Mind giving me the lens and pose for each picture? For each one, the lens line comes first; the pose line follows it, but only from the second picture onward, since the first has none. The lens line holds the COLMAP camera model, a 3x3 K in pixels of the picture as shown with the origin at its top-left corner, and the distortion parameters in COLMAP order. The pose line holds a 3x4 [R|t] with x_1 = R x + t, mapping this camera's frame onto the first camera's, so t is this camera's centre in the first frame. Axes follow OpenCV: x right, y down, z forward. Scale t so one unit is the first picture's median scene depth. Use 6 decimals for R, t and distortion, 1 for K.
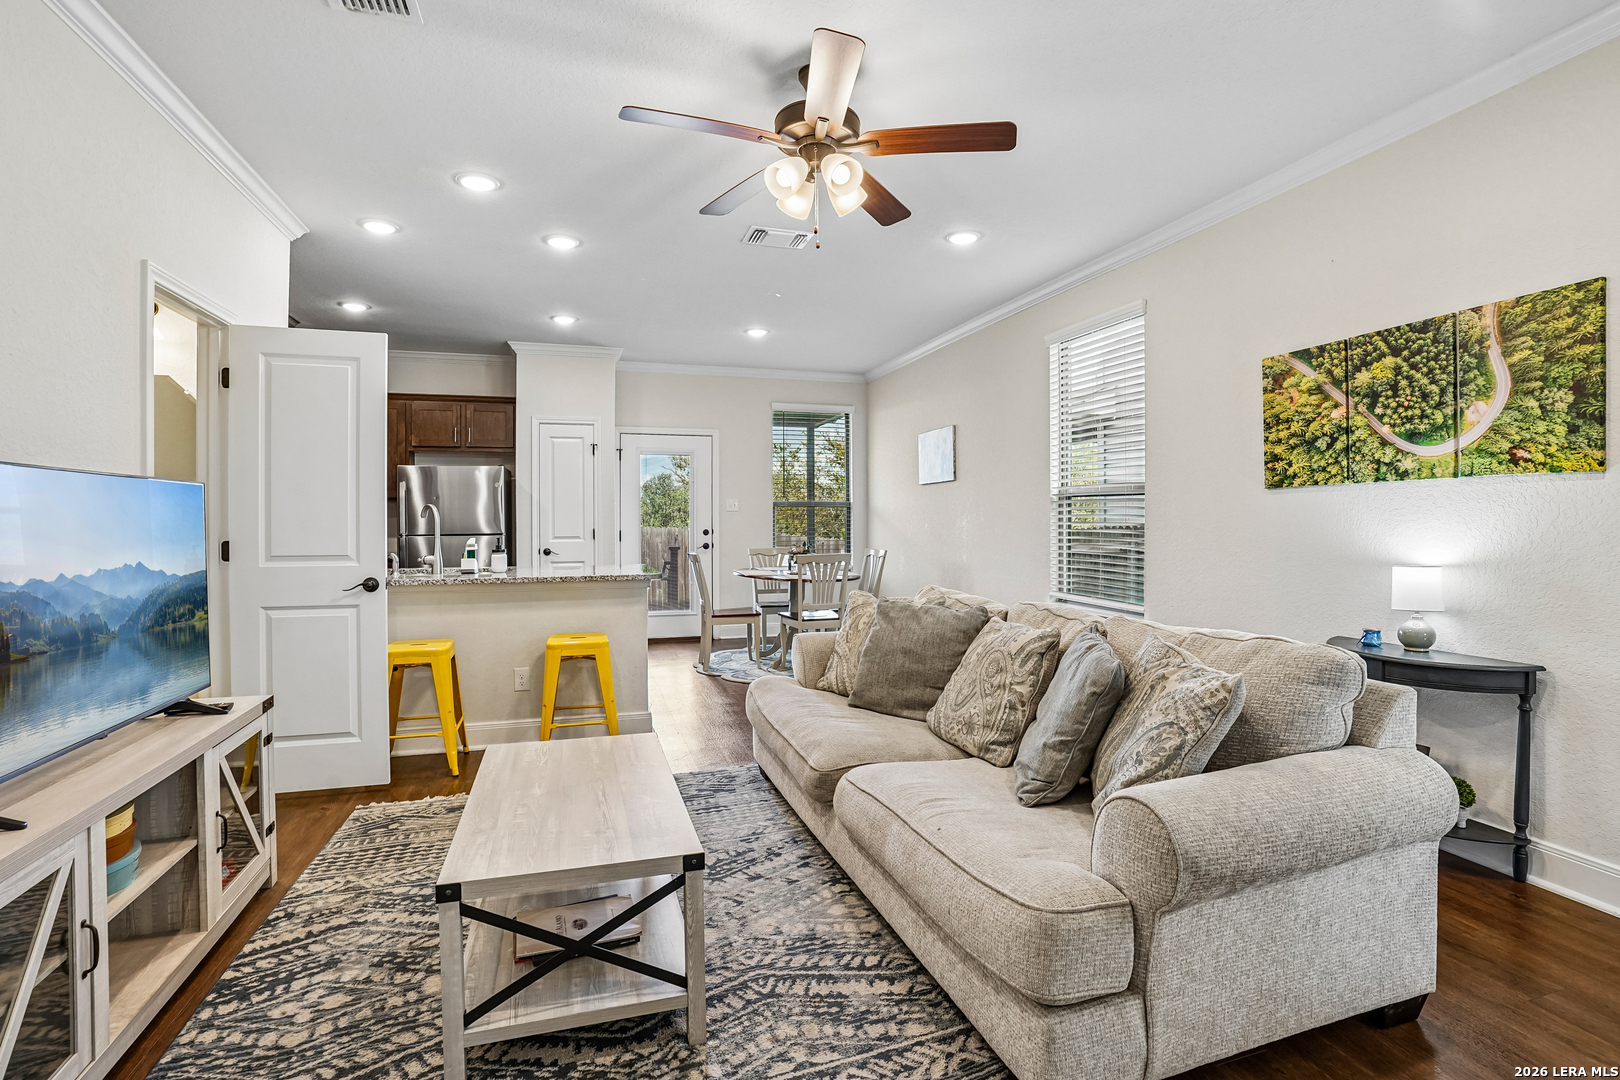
lens RADIAL K [[755.8, 0, 814.8], [0, 755.8, 531.4], [0, 0, 1]] dist [-0.068392, 0.025439]
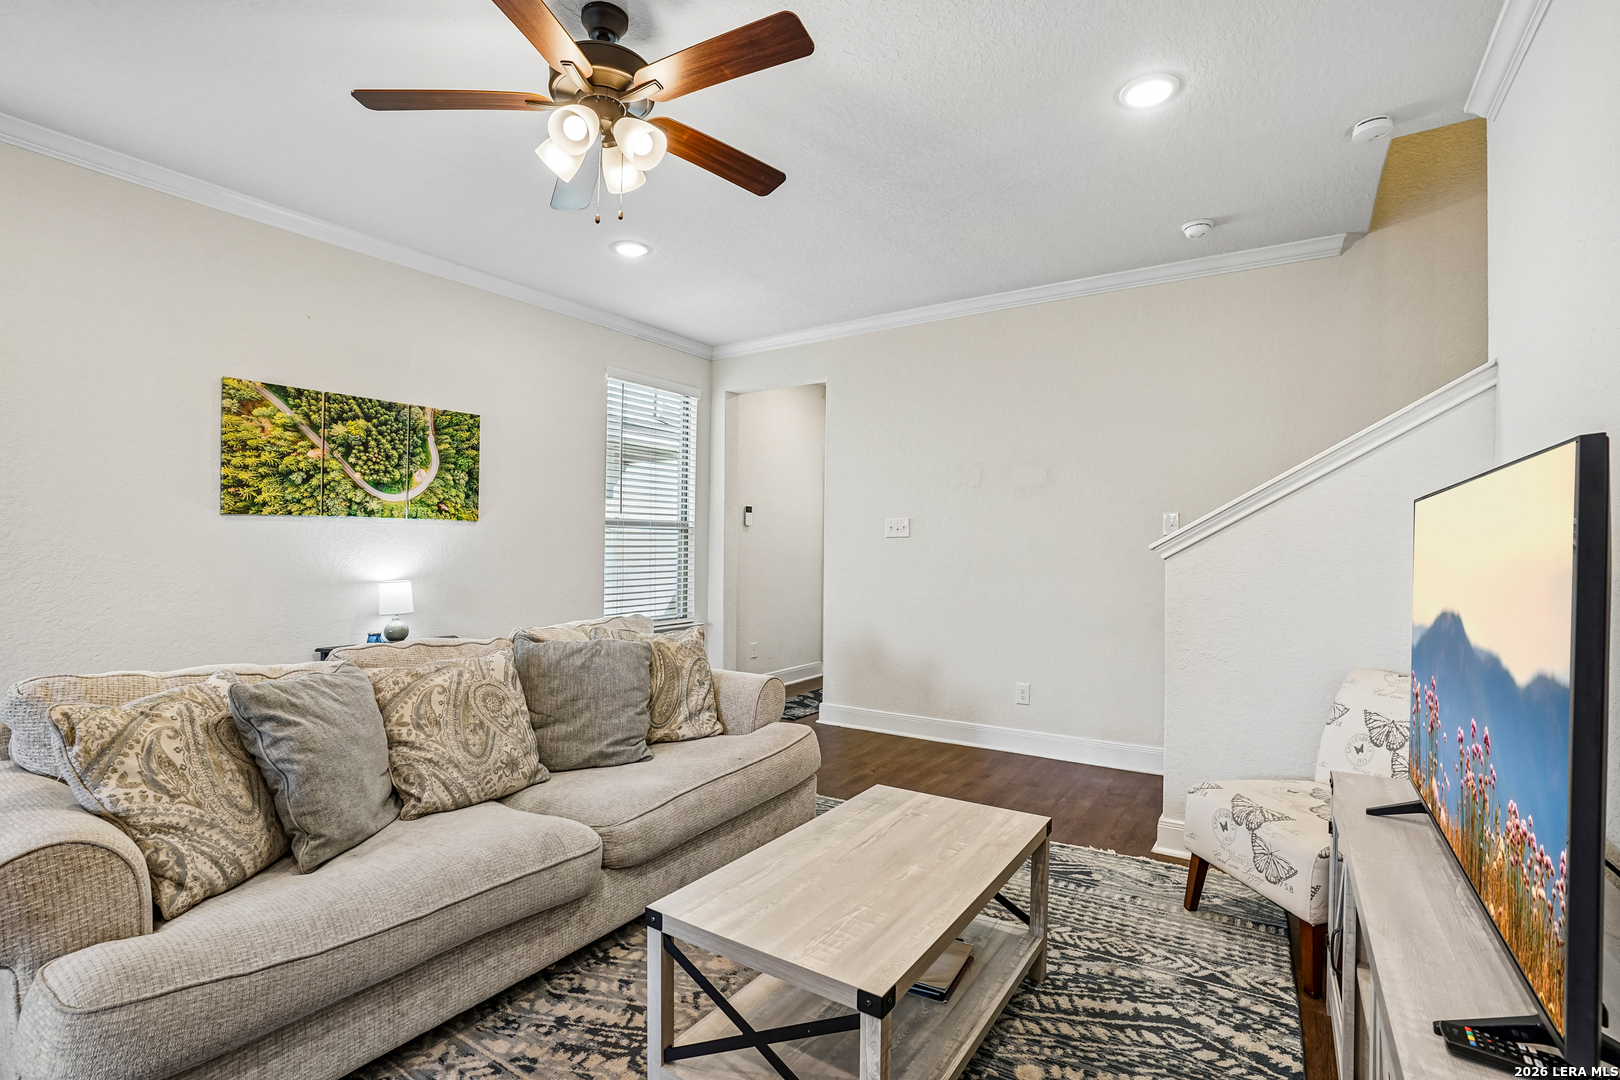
lens RADIAL K [[752.1, 0, 812.9], [0, 752.1, 541.4], [0, 0, 1]] dist [-0.066160, 0.026268]
pose [[-0.621908, 0.005816, 0.783069, -0.706576], [0.006221, 0.999978, -0.002487, -0.018083], [-0.783066, 0.003325, -0.621930, 1.177176]]
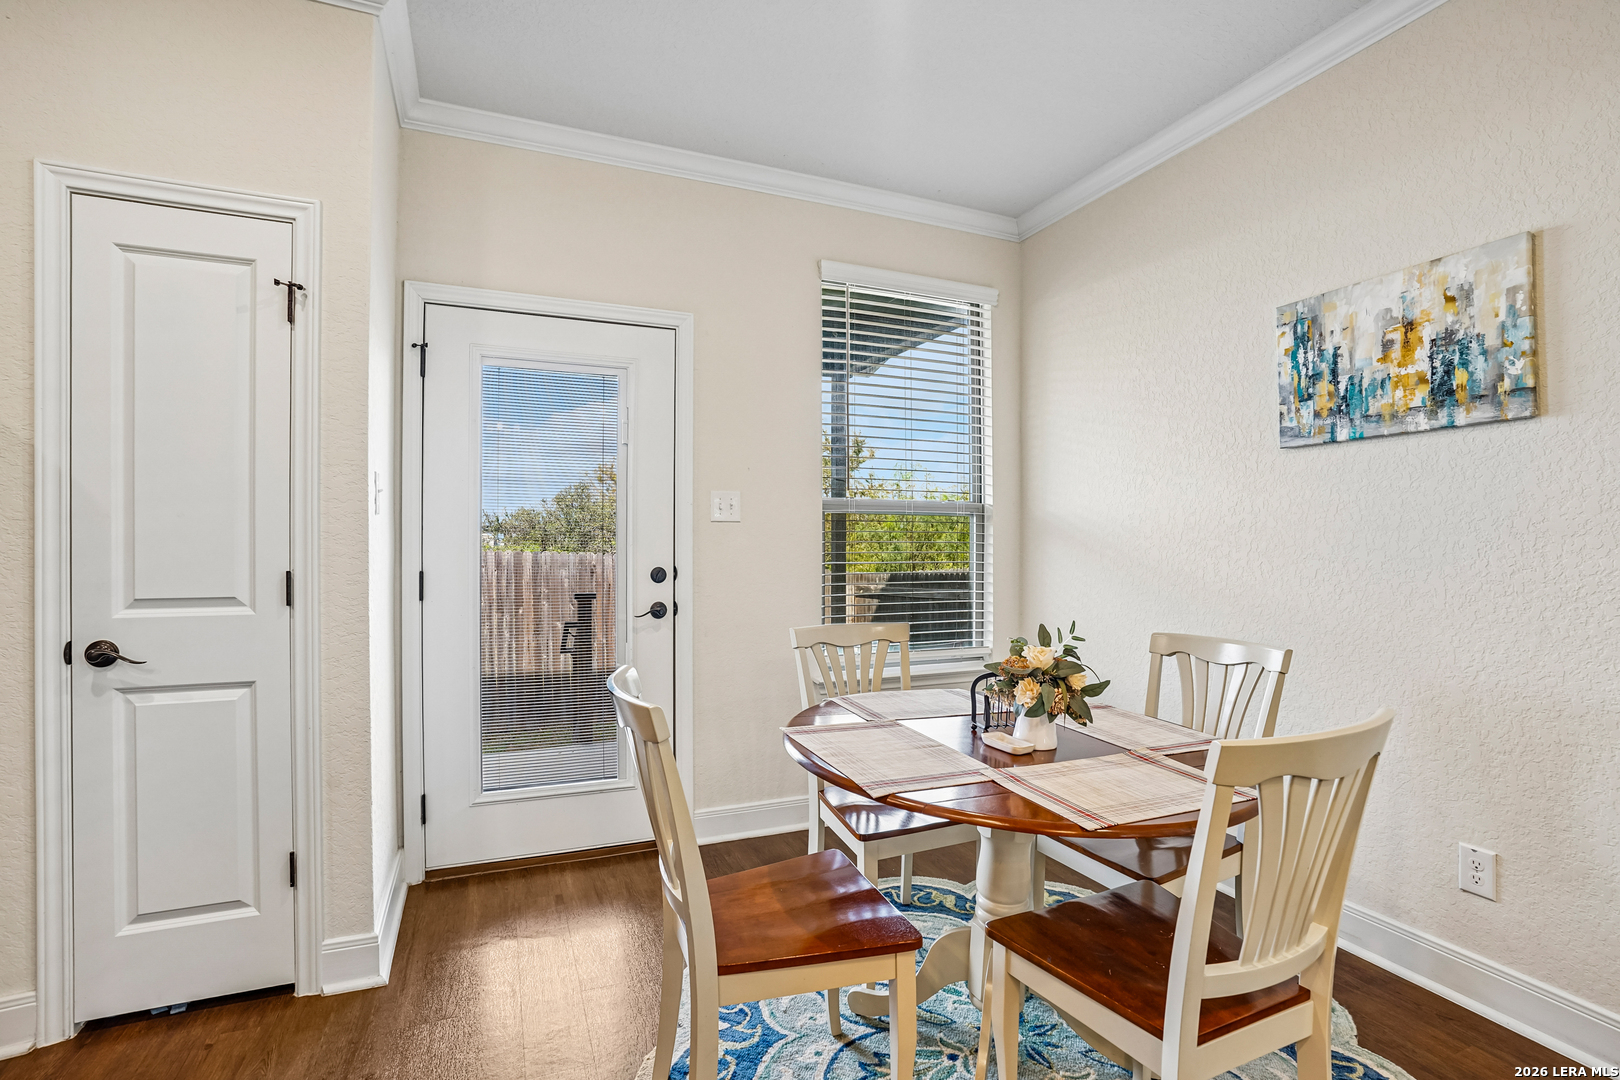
lens RADIAL K [[752.6, 0, 791.5], [0, 752.6, 538.9], [0, 0, 1]] dist [-0.042267, 0.017146]
pose [[0.997711, 0.008765, 0.067054, -0.270291], [-0.007418, 0.999766, -0.020304, -0.026319], [-0.067216, 0.019760, 0.997543, 1.613575]]
